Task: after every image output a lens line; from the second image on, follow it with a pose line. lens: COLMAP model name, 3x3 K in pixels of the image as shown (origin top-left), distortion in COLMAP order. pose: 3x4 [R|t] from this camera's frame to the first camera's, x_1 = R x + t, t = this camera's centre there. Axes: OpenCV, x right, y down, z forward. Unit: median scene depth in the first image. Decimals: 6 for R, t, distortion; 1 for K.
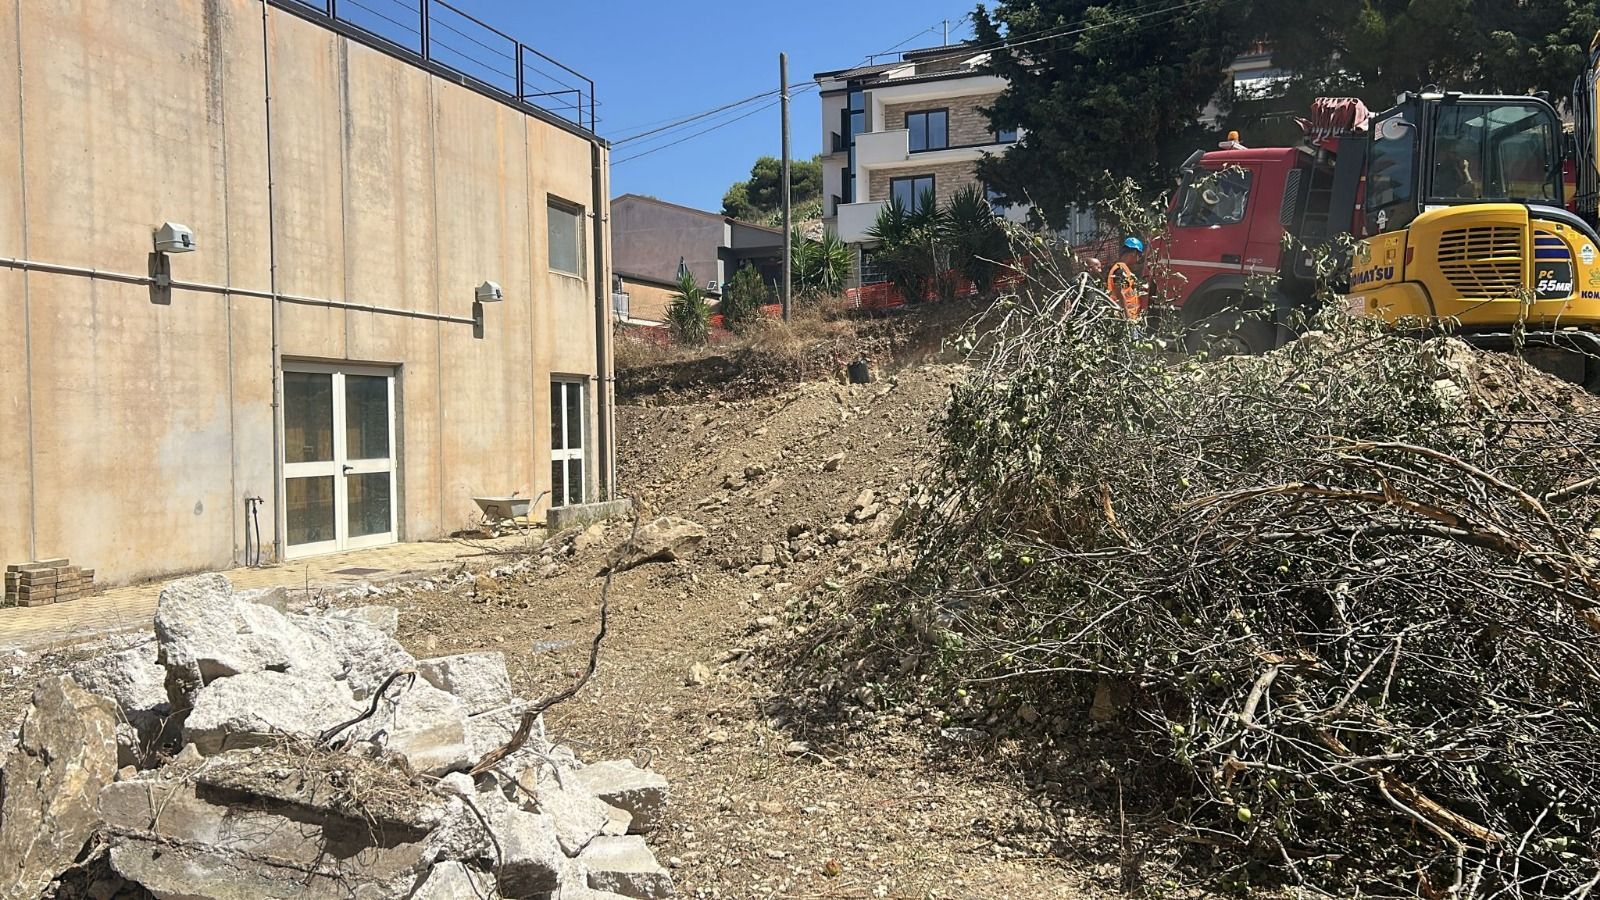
lens RADIAL K [[1264.8, 0, 796.6], [0, 1264.8, 439.3], [0, 0, 1]] dist [0.031042, -0.013283]
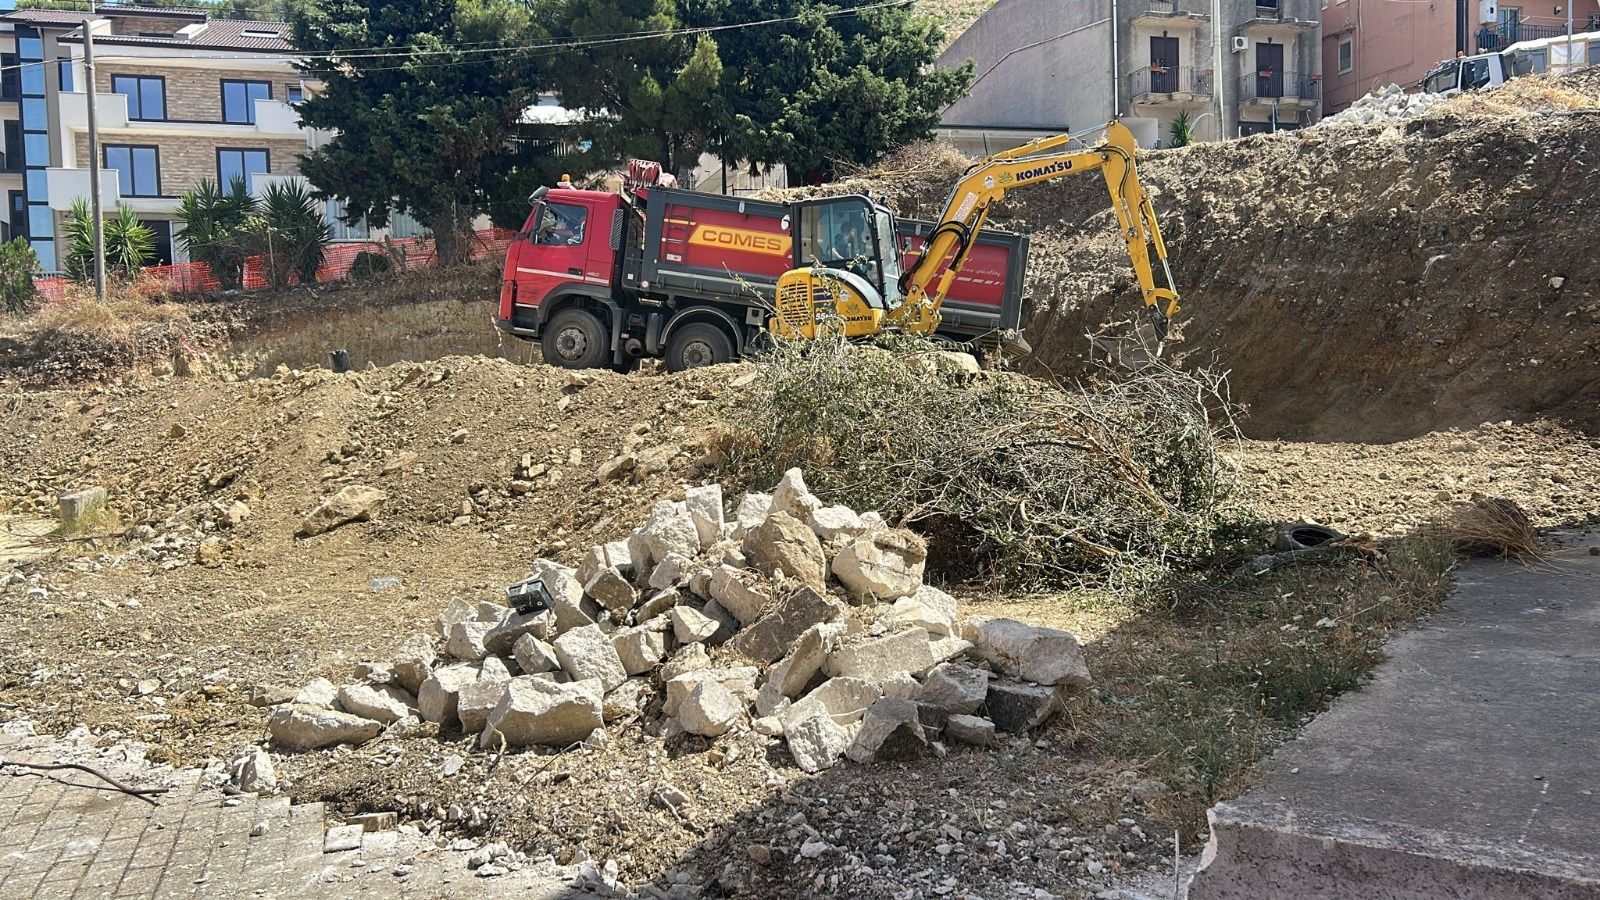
lens RADIAL K [[1264.8, 0, 791.2], [0, 1264.8, 437.9], [0, 0, 1]] dist [0.031042, -0.013283]
pose [[0.780341, -0.037199, 0.624247, -0.526386], [0.027095, 0.999303, 0.025679, -0.003869], [-0.624767, -0.003124, 0.780805, -0.202578]]
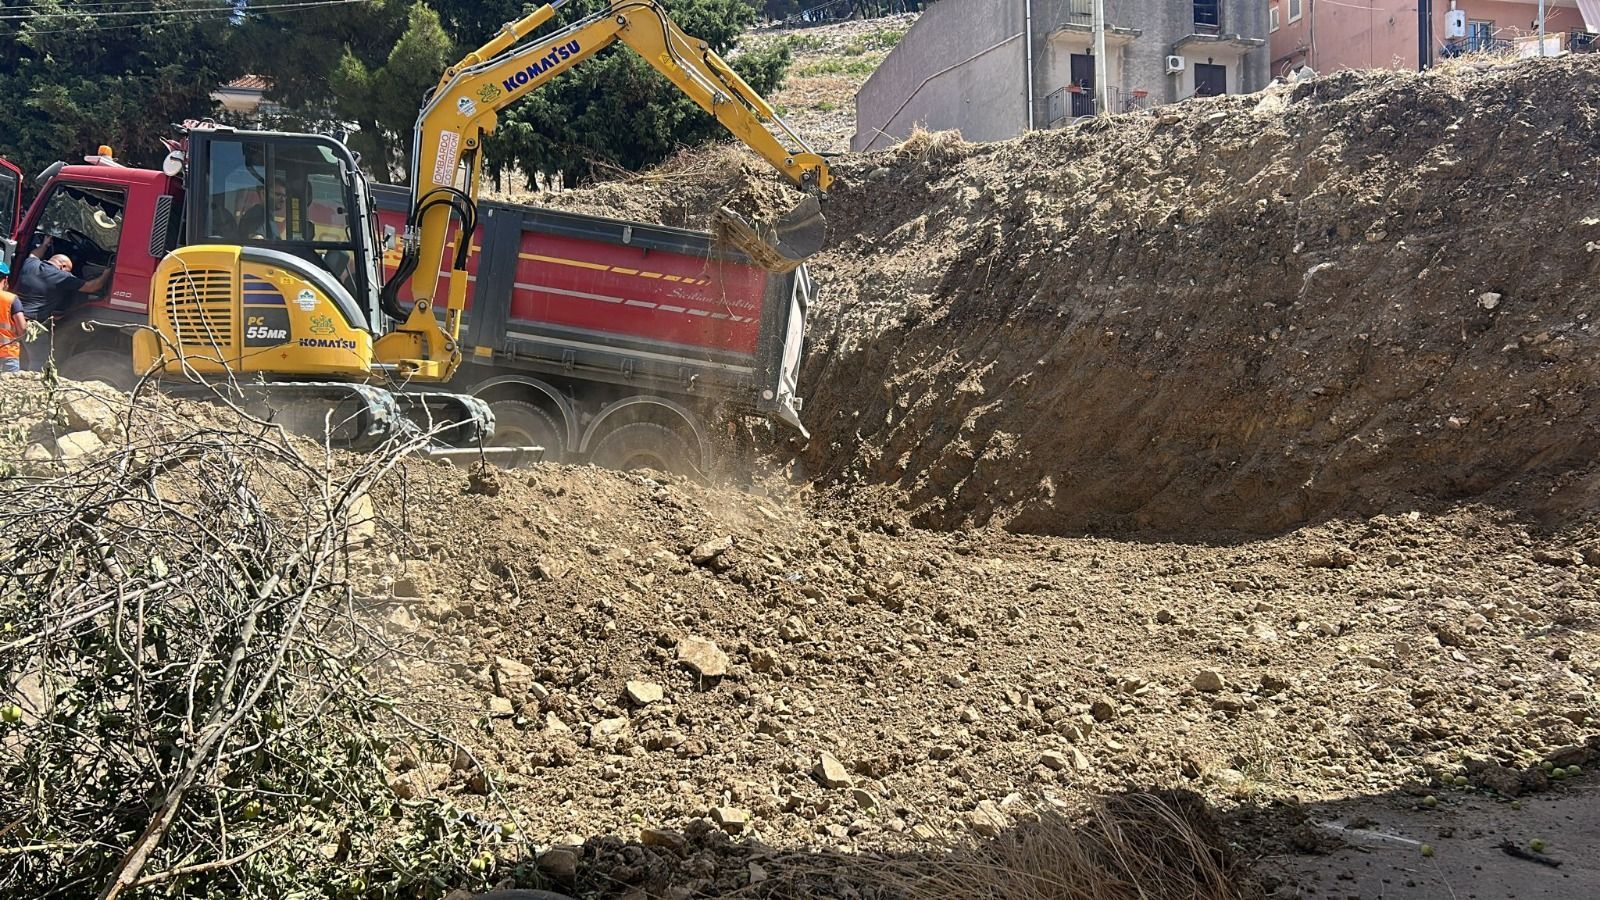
lens RADIAL K [[1264.8, 0, 810.2], [0, 1264.8, 466.6], [0, 0, 1]] dist [0.031042, -0.013283]
pose [[0.776462, -0.016318, 0.629953, 0.201869], [0.025239, 0.999668, -0.005215, -0.003860], [-0.629658, 0.019949, 0.776616, 0.009054]]
